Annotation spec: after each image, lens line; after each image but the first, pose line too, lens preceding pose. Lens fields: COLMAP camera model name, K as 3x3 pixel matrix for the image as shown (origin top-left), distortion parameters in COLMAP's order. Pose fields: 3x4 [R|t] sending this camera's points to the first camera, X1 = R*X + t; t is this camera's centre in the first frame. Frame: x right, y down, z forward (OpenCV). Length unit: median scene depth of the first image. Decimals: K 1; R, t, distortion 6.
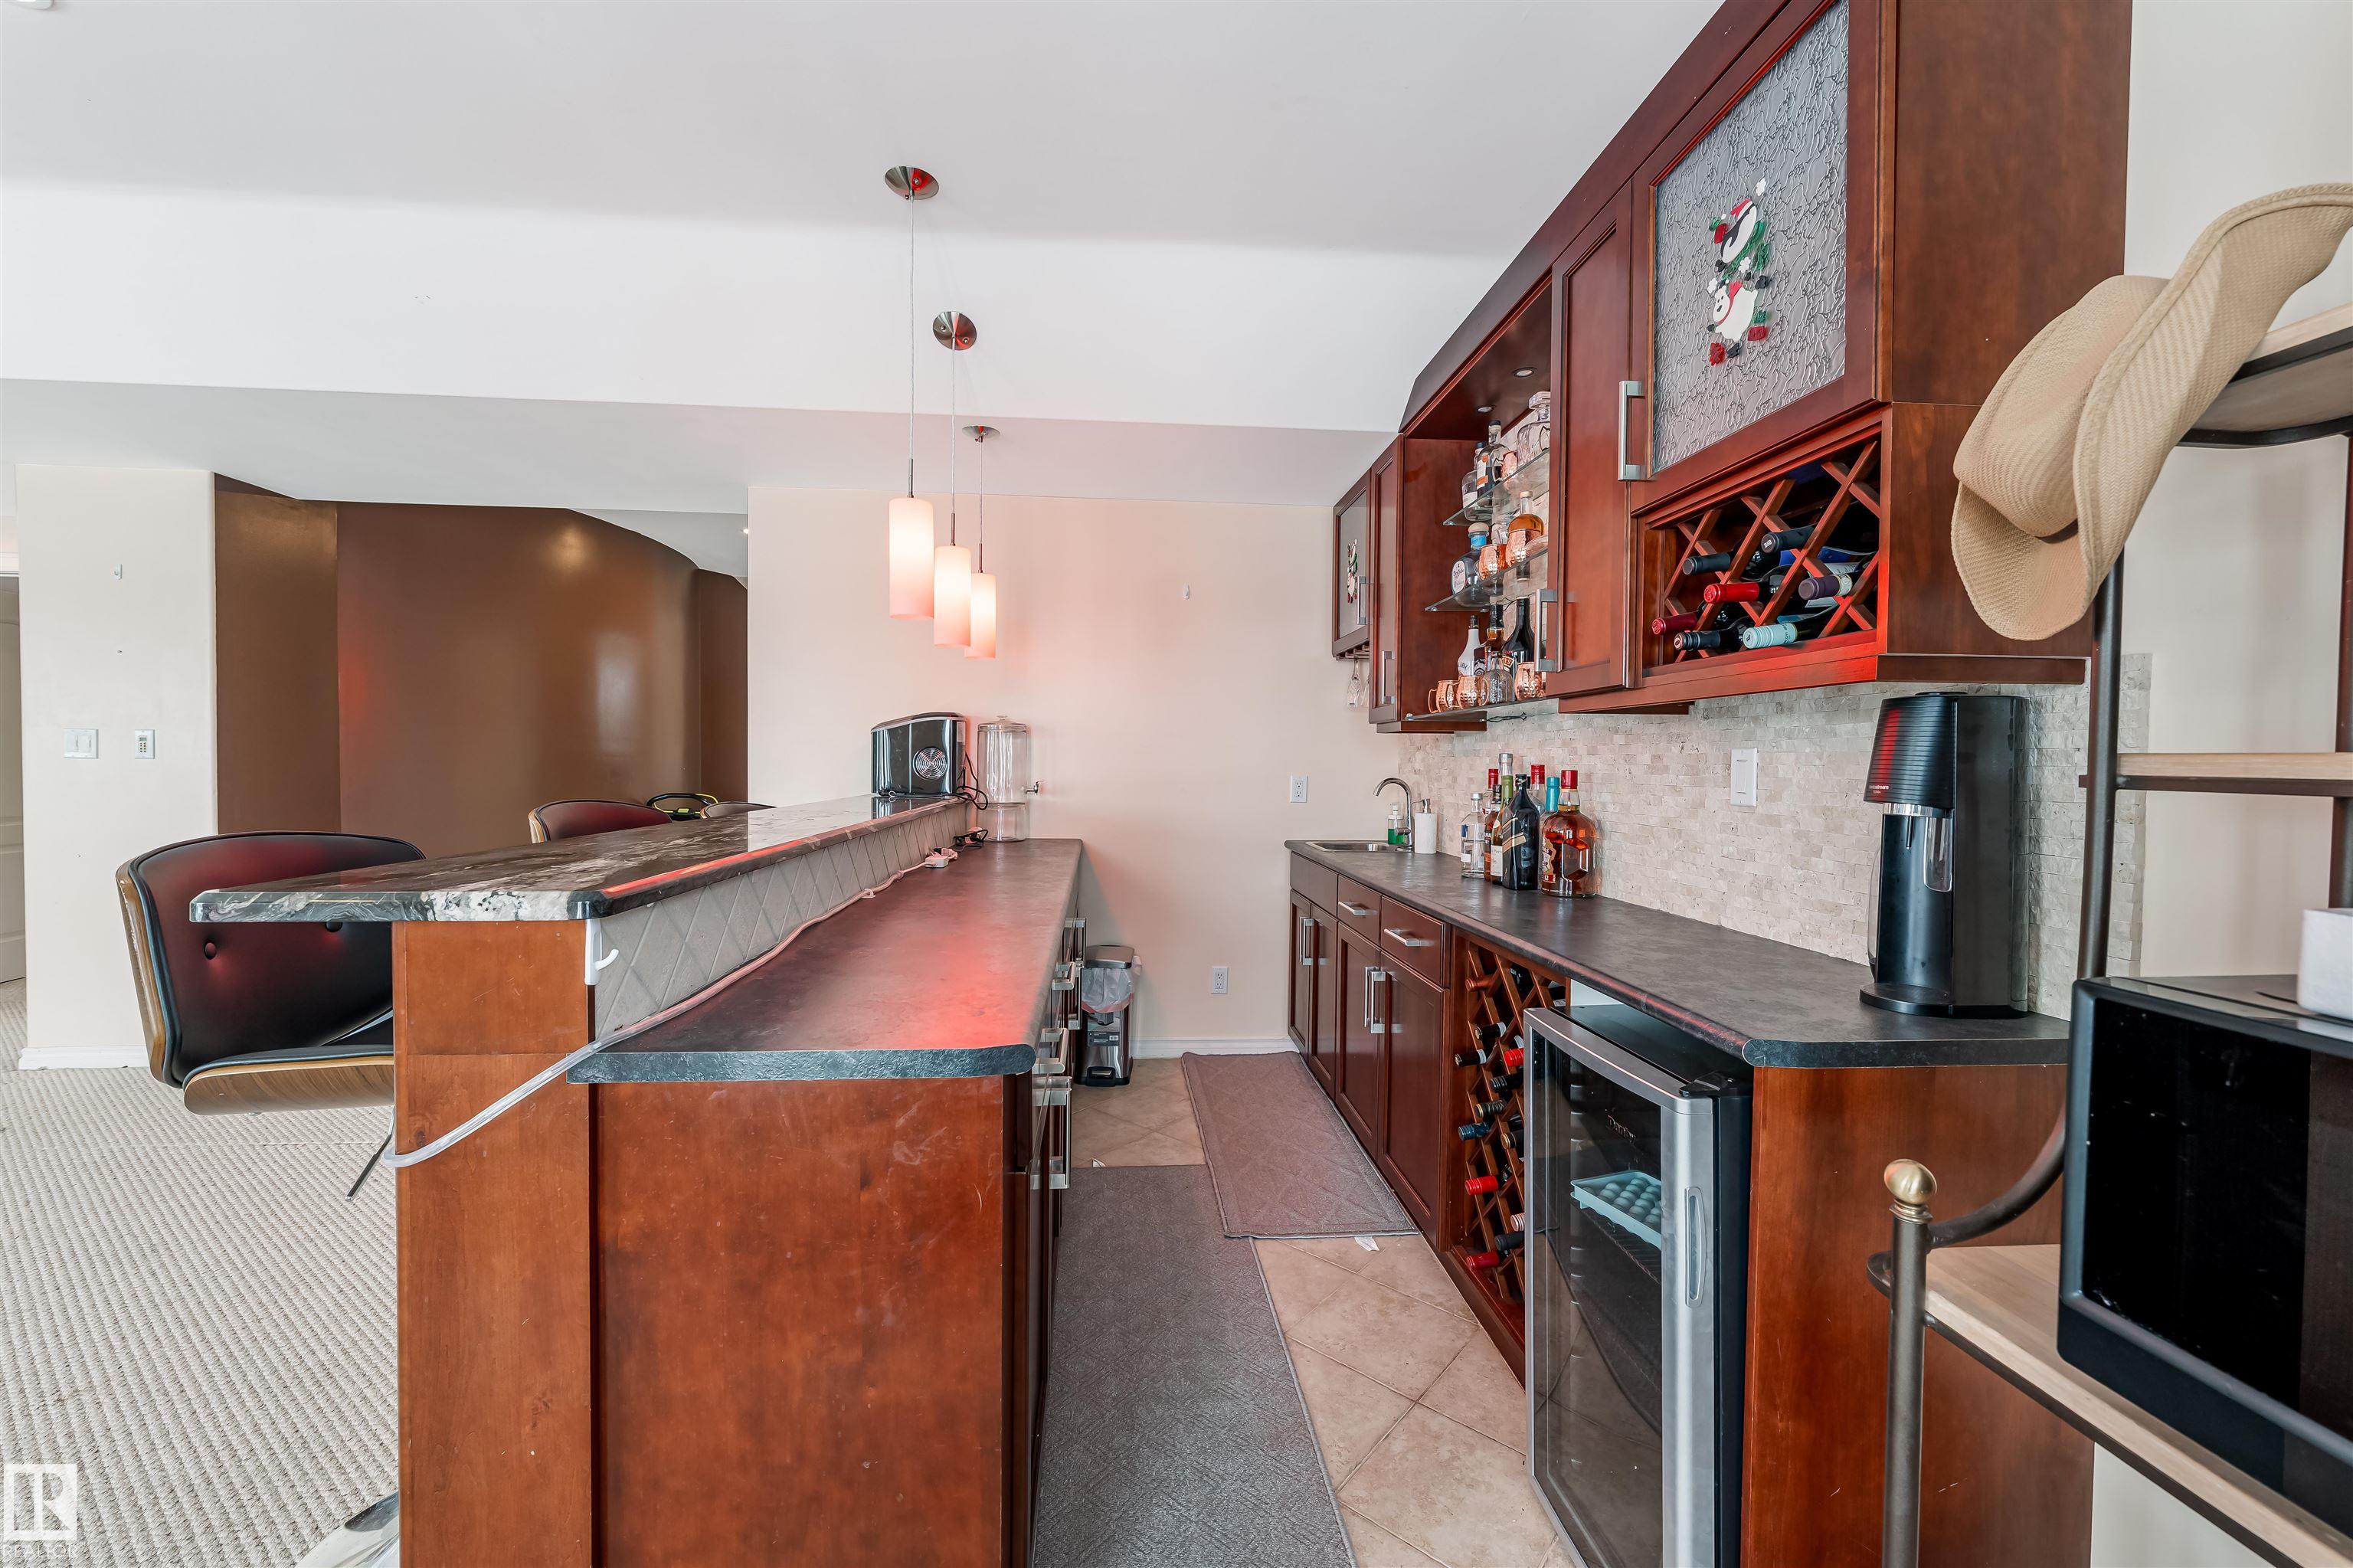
lens RADIAL K [[945.3, 0, 1176.6], [0, 945.3, 781.2], [0, 0, 1]] dist [-0.001167, -0.000100]
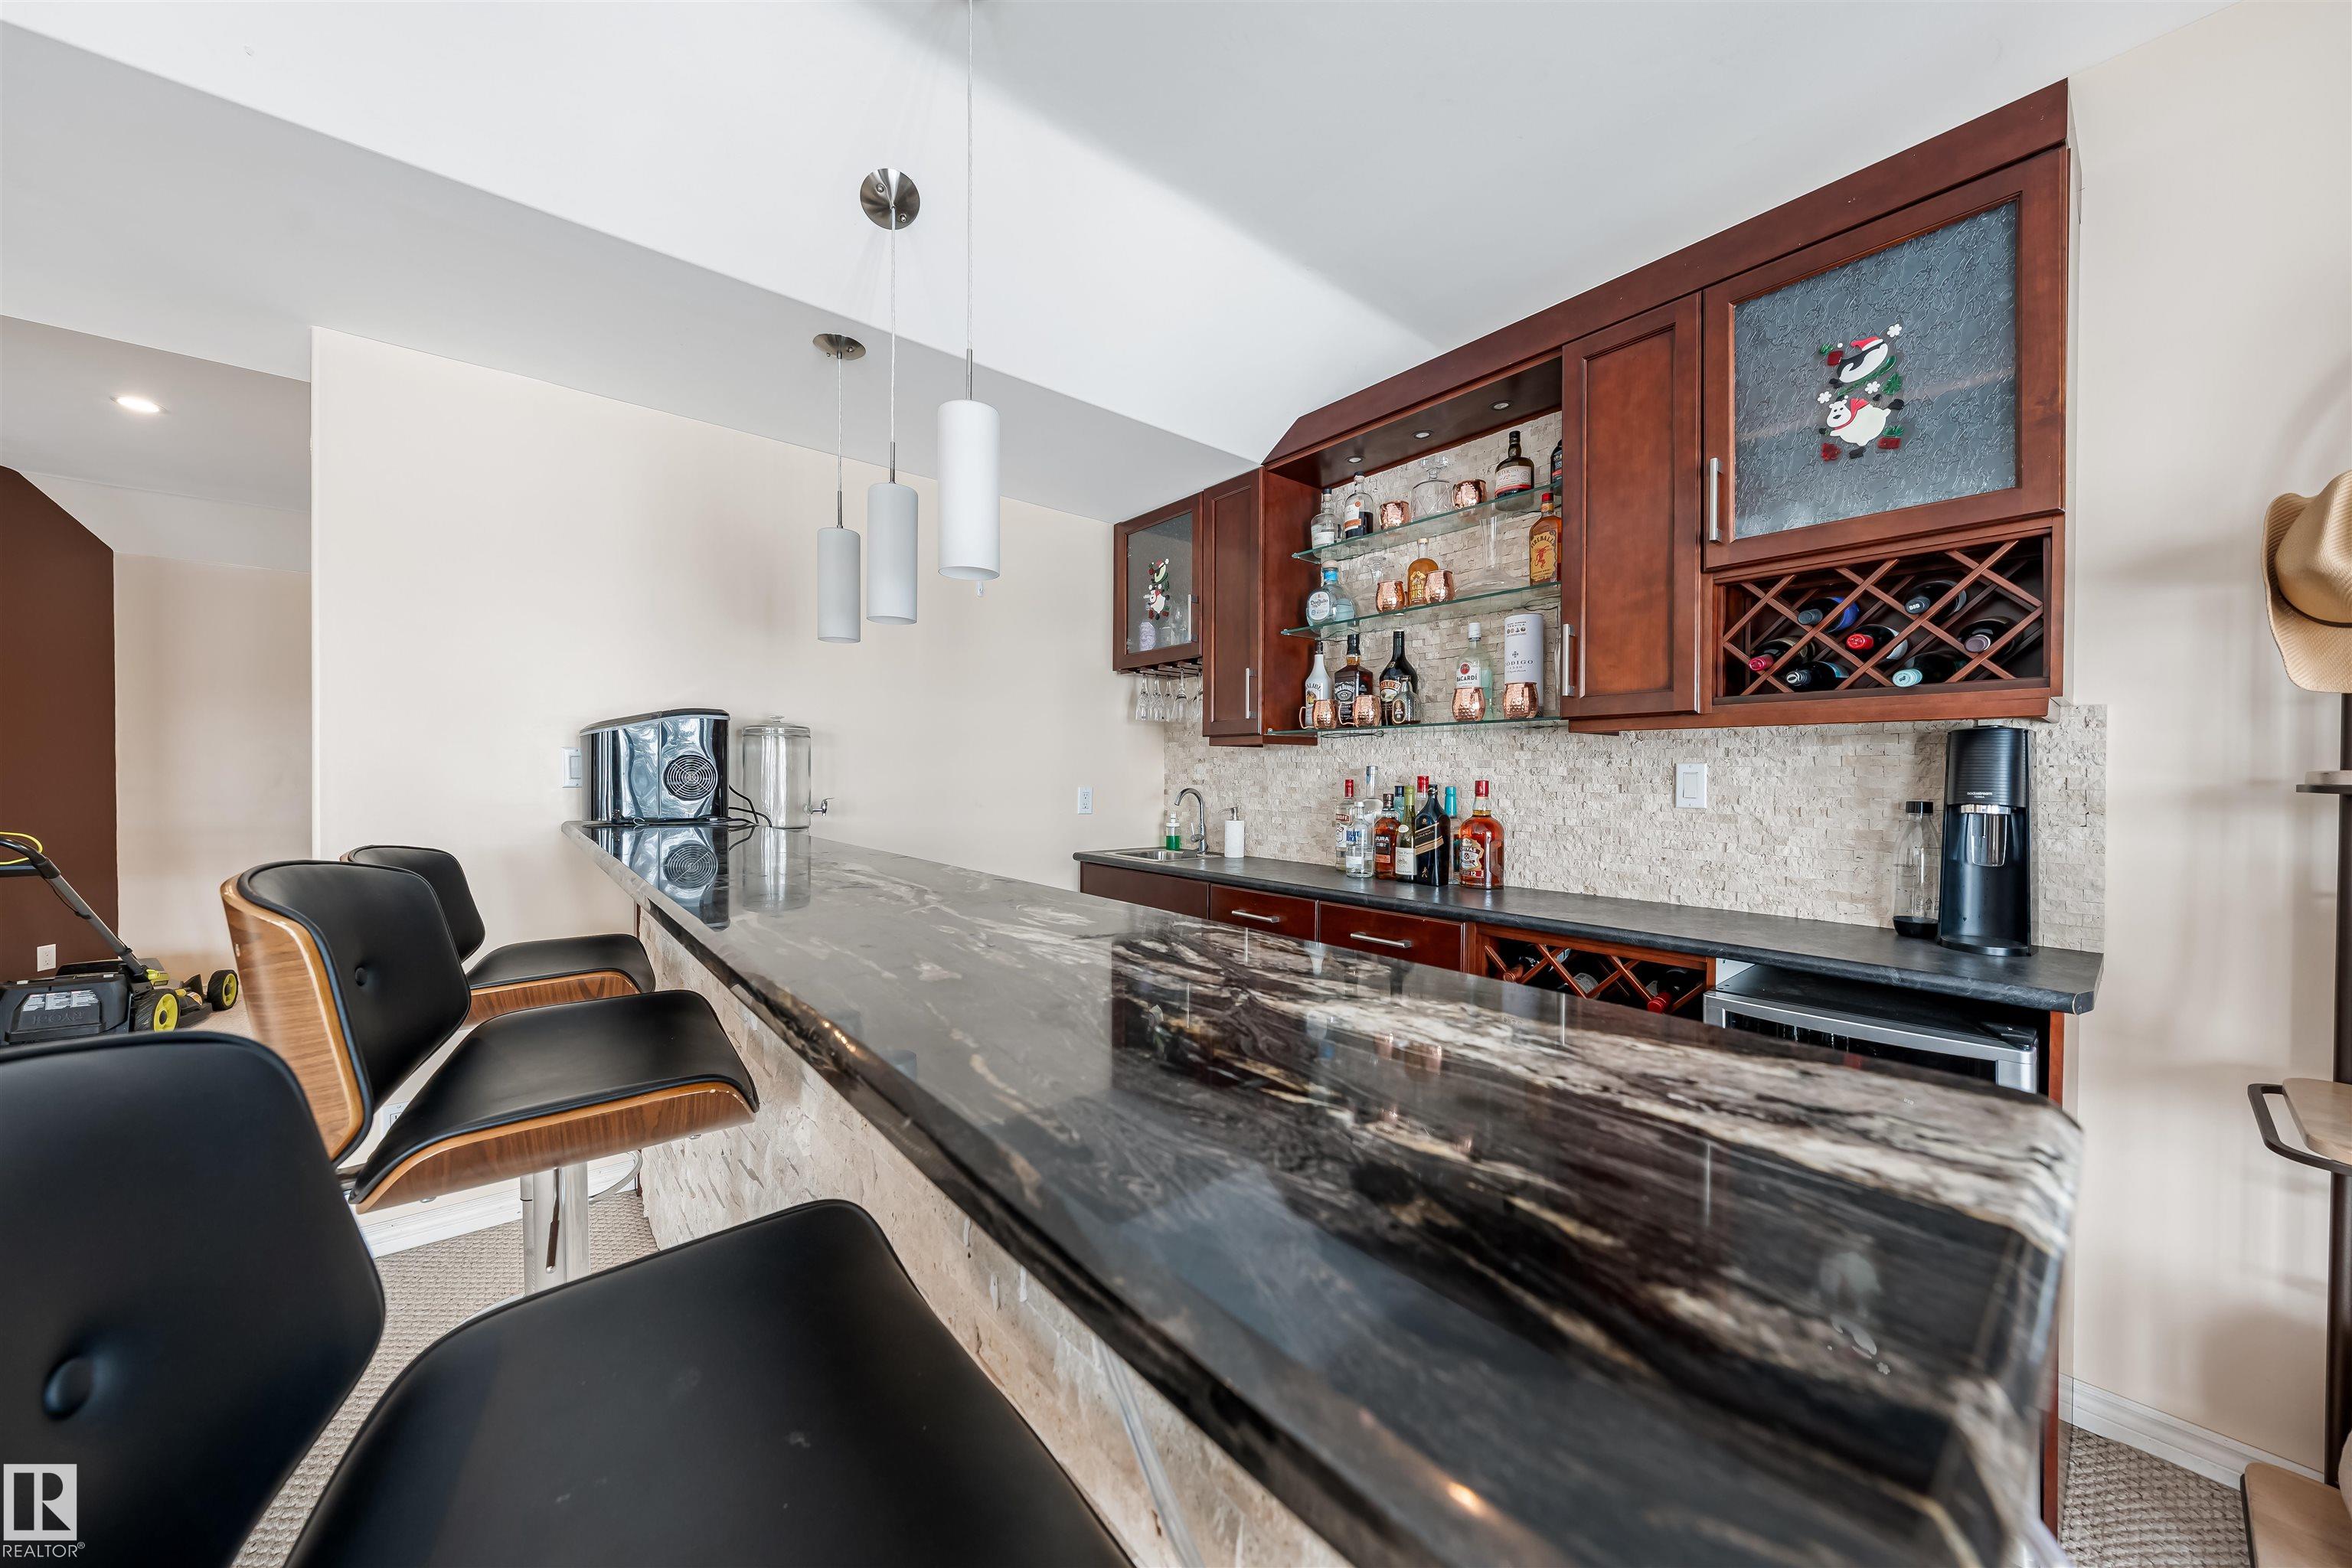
lens RADIAL K [[819.4, 0, 1180.6], [0, 819.4, 781.6], [0, 0, 1]] dist [0.000272, 0.000000]
pose [[0.811154, -0.006246, 0.584799, -0.556817], [0.011792, 0.999914, -0.005677, -0.010642], [-0.584713, 0.011501, 0.811159, 0.444584]]
